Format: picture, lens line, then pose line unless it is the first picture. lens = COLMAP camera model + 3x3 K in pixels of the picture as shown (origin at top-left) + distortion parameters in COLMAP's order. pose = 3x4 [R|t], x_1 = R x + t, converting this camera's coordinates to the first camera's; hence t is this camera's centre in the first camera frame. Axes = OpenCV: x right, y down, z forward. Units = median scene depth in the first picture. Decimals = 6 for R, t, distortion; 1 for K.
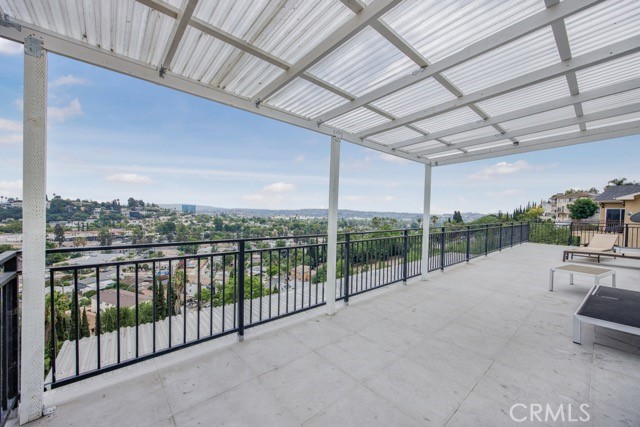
lens RADIAL K [[251.1, 0, 321.7], [0, 251.1, 216.9], [0, 0, 1]] dist [-0.000757, -0.000220]
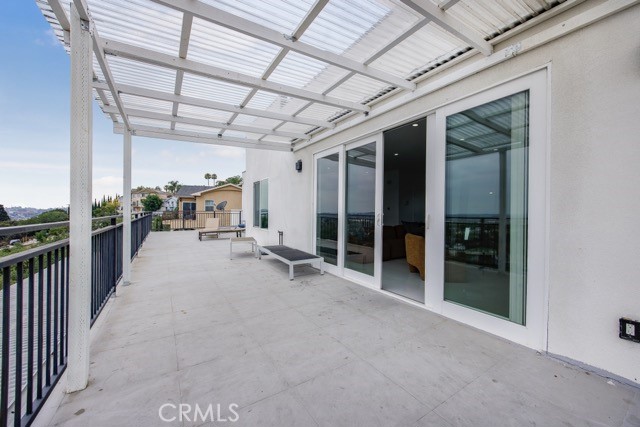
lens RADIAL K [[251.1, 0, 321.7], [0, 251.1, 216.9], [0, 0, 1]] dist [-0.000757, -0.000220]
pose [[0.149995, -0.042506, 0.987773, -0.329367], [0.021302, 0.998982, 0.039754, 0.042694], [-0.988457, 0.015079, 0.150748, 0.415163]]
